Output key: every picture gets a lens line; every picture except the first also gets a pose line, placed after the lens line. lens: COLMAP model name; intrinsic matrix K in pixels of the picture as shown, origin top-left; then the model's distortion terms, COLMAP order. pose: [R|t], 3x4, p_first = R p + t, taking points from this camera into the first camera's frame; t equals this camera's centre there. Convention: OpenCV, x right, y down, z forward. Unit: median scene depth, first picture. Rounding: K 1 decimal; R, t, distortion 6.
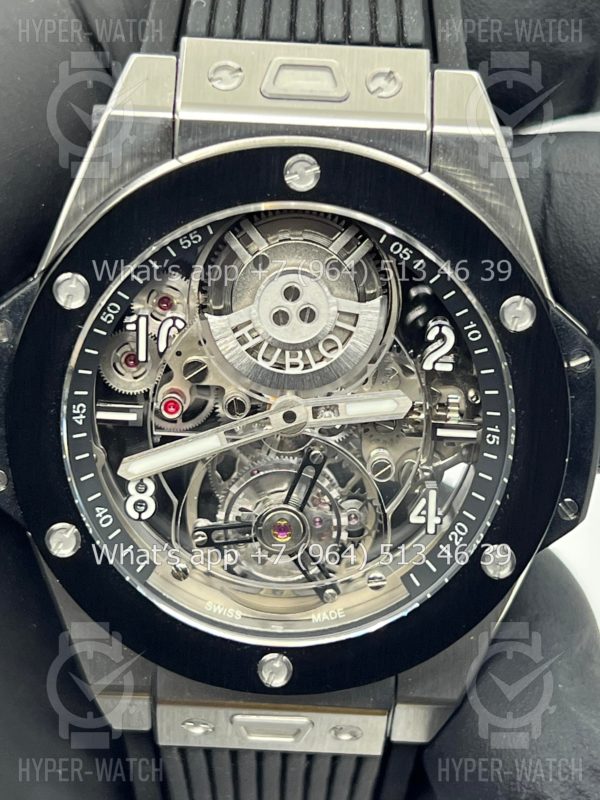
lens RADIAL K [[1800.2, 0, 300.0], [0, 1800.2, 400.0], [0, 0, 1]] dist [0.185830, 0.139297]
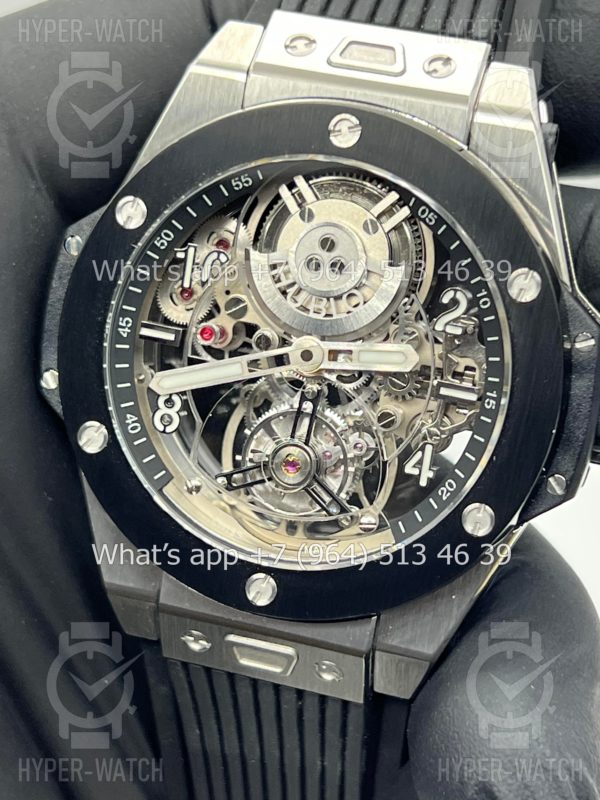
lens RADIAL K [[1800.2, 0, 300.0], [0, 1800.2, 400.0], [0, 0, 1]] dist [0.185830, 0.139297]
pose [[0.967253, 0.144605, -0.208593, 0.218614], [-0.166138, 0.982023, -0.089610, 0.132587], [0.191885, 0.121331, 0.973889, -0.054978]]
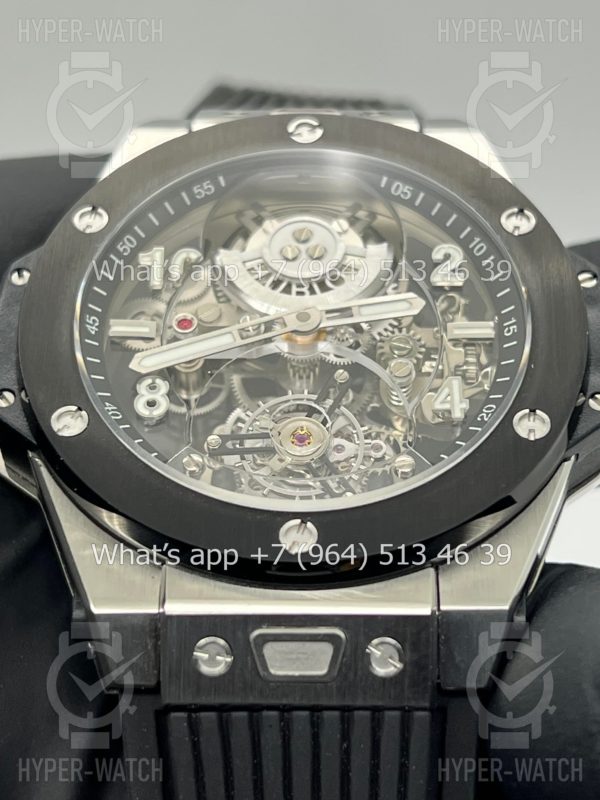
lens RADIAL K [[1814.9, 0, 267.4], [0, 1814.9, 443.9], [0, 0, 1]] dist [0.095183, 0.171786]
pose [[0.999448, -0.032944, 0.004400, -0.031997], [0.026396, 0.706286, -0.707434, 0.760566], [0.020198, 0.707159, 0.706766, 0.337290]]
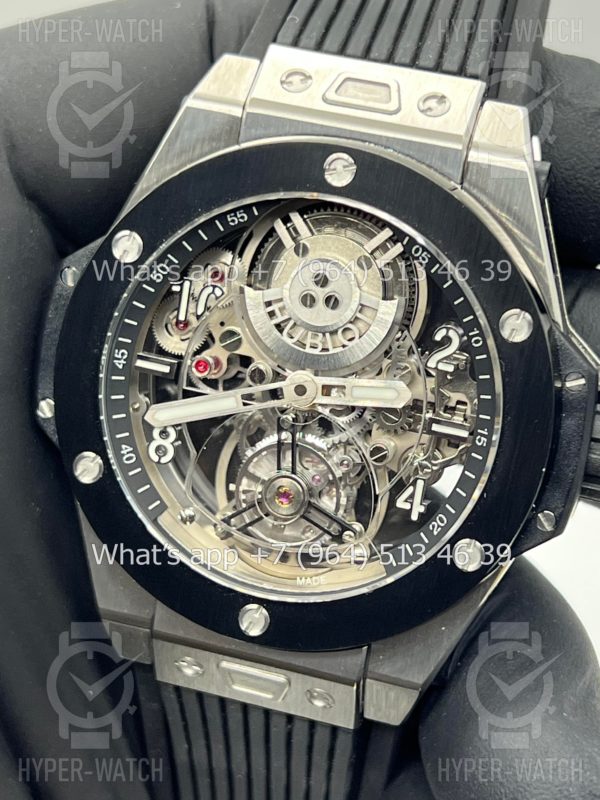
lens RADIAL K [[1800.2, 0, 300.0], [0, 1800.2, 400.0], [0, 0, 1]] dist [0.185830, 0.139297]
pose [[0.967196, 0.157323, -0.199452, 0.211893], [-0.172552, 0.983090, -0.061312, 0.081905], [0.186433, 0.093717, 0.977988, -0.073018]]
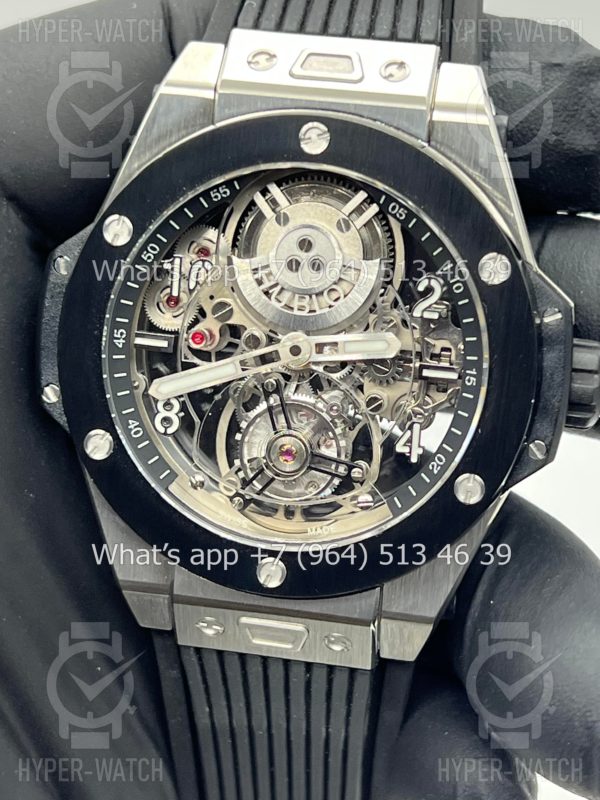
lens RADIAL K [[1800.2, 0, 300.0], [0, 1800.2, 400.0], [0, 0, 1]] dist [0.185830, 0.139297]
pose [[0.987806, 0.060778, -0.143337, 0.163714], [-0.073642, 0.993551, -0.086214, 0.139552], [0.137172, 0.095719, 0.985912, -0.138775]]
